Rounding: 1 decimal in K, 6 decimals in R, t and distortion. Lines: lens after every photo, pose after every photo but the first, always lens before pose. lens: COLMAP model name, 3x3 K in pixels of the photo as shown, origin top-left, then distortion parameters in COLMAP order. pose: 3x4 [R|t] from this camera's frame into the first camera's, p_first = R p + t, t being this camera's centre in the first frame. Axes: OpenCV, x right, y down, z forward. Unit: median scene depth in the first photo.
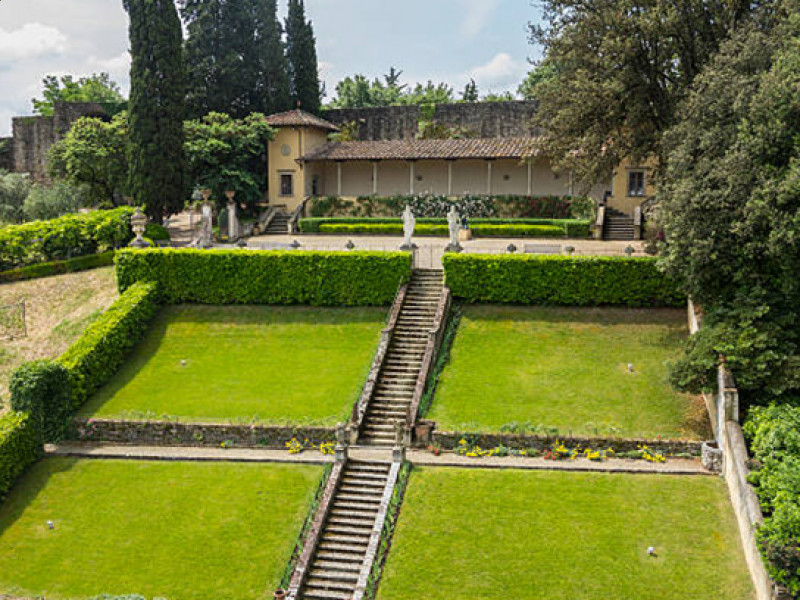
lens RADIAL K [[766.3, 0, 400.1], [0, 766.3, 301.6], [0, 0, 1]] dist [-0.020783, 0.000000]
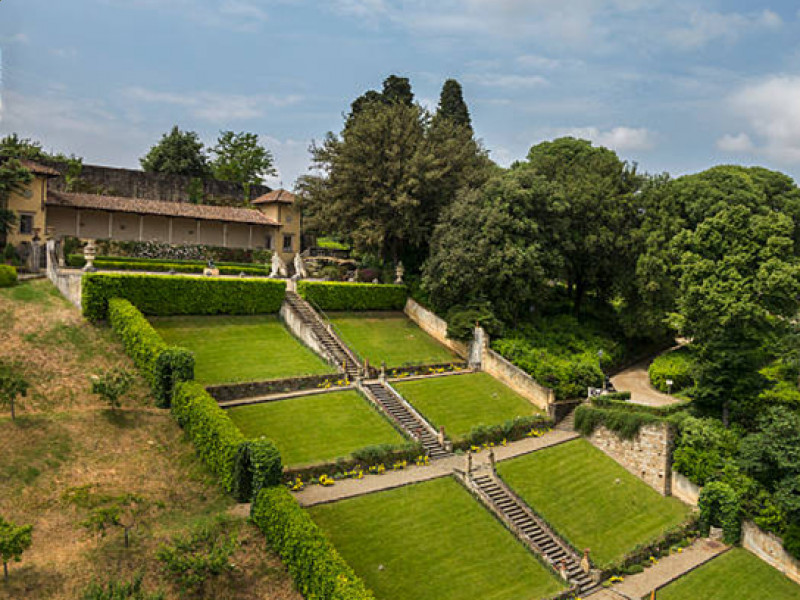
lens RADIAL K [[766.3, 0, 399.9], [0, 766.3, 300.2], [0, 0, 1]] dist [-0.020783, 0.000000]
pose [[0.571917, 0.002084, 0.820309, -0.796668], [0.058615, 0.997337, -0.043401, 0.042924], [-0.818215, 0.072904, 0.570271, -0.089233]]
